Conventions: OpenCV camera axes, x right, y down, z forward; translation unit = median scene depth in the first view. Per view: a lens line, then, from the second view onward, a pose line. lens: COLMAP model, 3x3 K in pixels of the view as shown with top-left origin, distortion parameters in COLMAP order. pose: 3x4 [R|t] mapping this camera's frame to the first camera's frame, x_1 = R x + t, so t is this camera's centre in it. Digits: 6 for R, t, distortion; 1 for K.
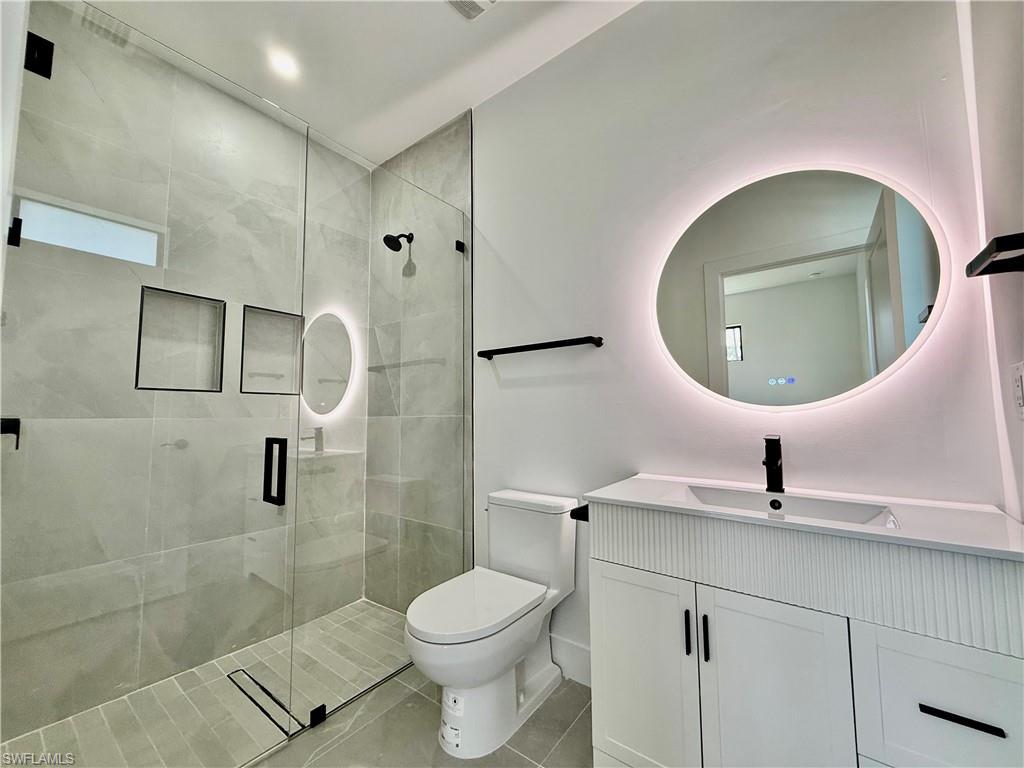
lens RADIAL K [[409.6, 0, 511.6], [0, 409.6, 384.0], [0, 0, 1]] dist [0.001671, 0.000064]
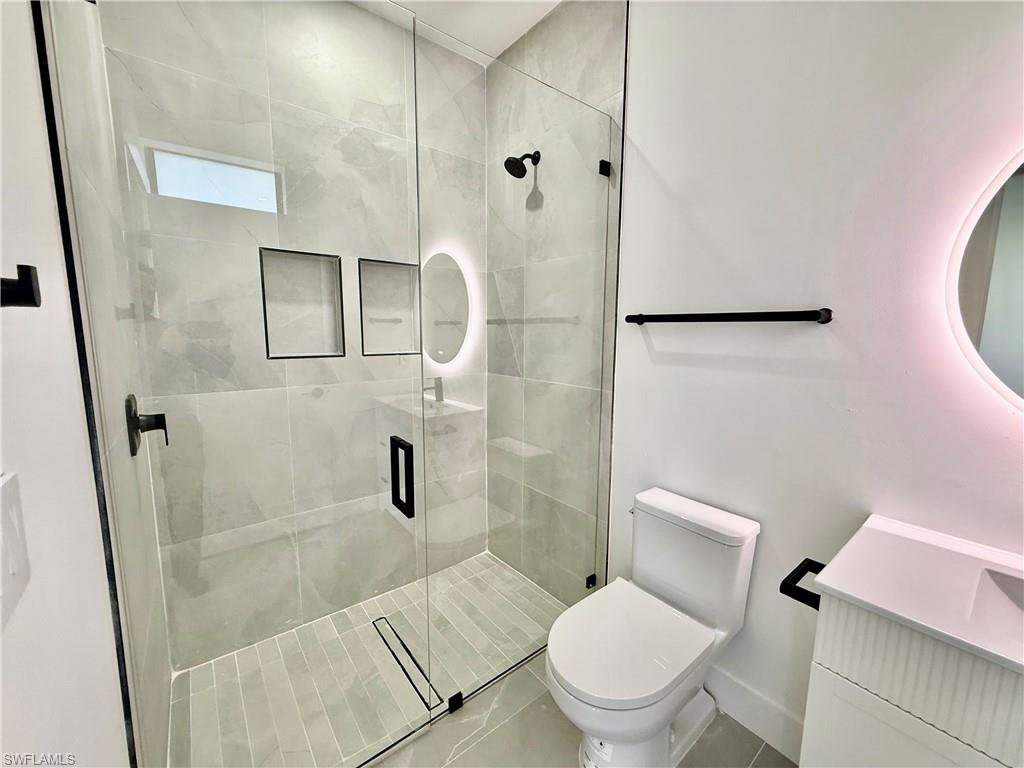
lens RADIAL K [[409.6, 0, 511.1], [0, 409.6, 383.3], [0, 0, 1]] dist [0.001671, 0.000064]
pose [[0.969025, 0.047590, -0.242334, -0.095628], [0.003980, 0.978121, 0.208000, -0.111273], [0.246930, -0.202522, 0.947634, 0.172150]]
